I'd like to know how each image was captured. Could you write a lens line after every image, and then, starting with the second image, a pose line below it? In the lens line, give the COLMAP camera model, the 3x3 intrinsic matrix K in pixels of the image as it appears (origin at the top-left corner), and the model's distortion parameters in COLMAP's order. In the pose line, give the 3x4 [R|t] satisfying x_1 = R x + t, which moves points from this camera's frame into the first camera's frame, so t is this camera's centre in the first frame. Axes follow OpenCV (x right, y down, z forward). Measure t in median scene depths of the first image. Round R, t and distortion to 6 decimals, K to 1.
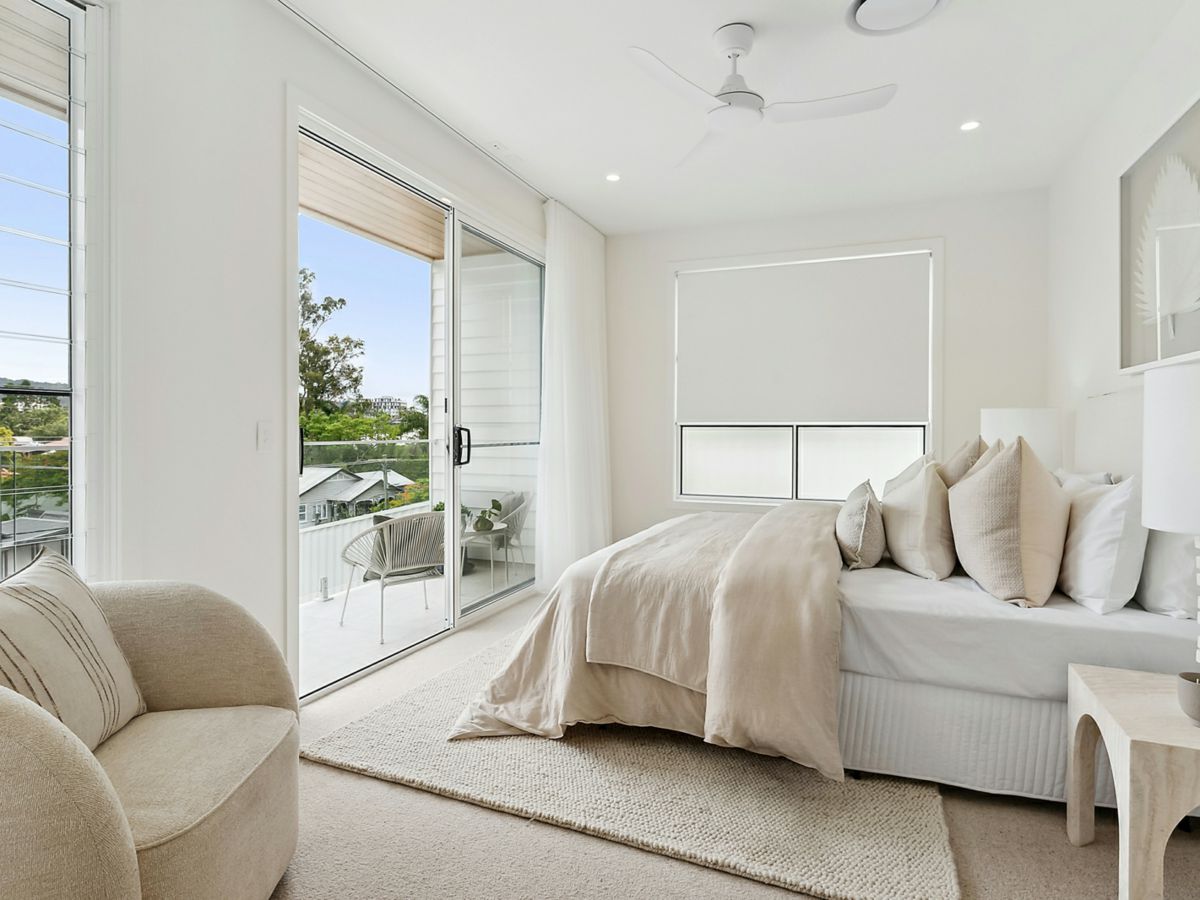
lens RADIAL K [[667.7, 0, 596.5], [0, 667.7, 434.0], [0, 0, 1]] dist [-0.000093, 0.001006]
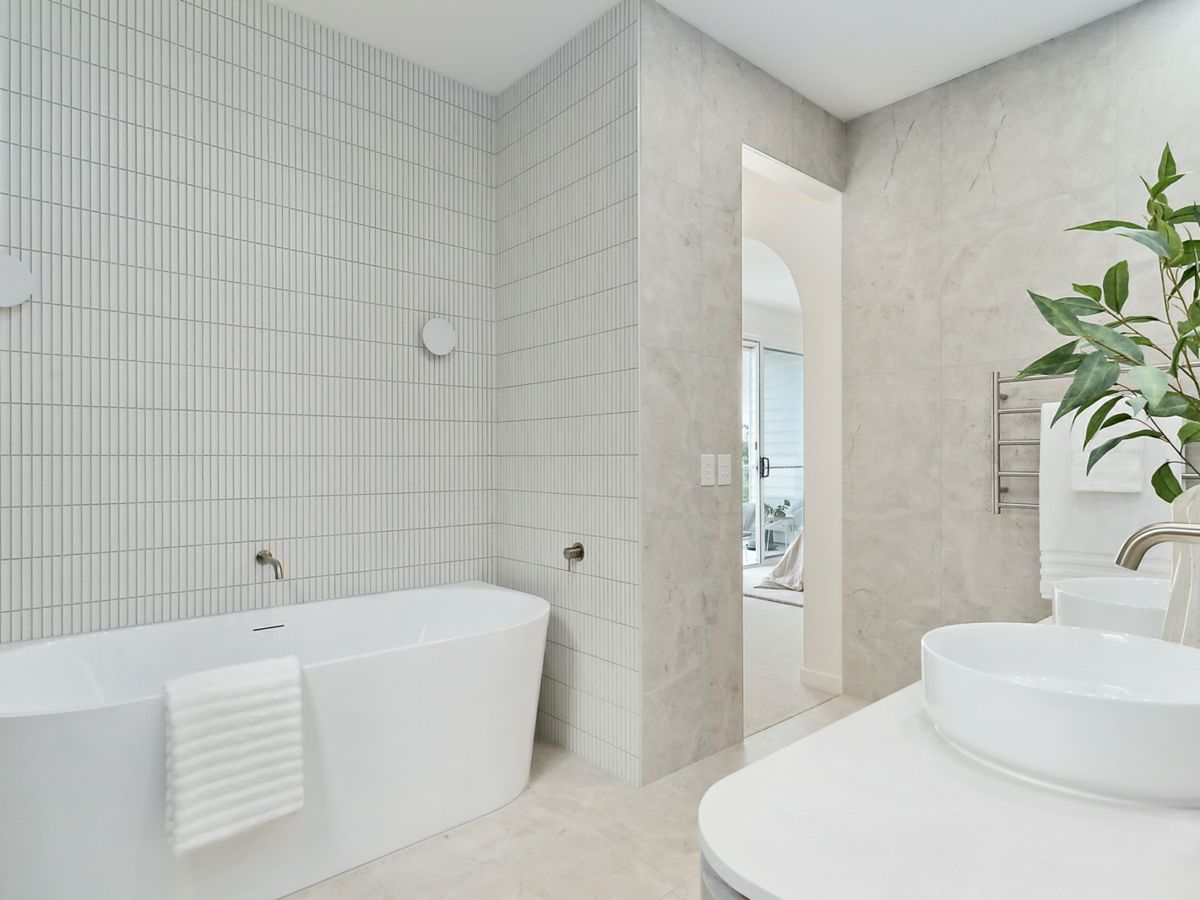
lens RADIAL K [[647.5, 0, 600.0], [0, 647.5, 450.0], [0, 0, 1]] dist [-0.005460, -0.000959]
pose [[0.890822, -0.003029, -0.454342, 0.210565], [-0.000587, 0.999969, -0.007817, -0.016141], [0.454352, 0.007230, 0.890793, -0.818714]]
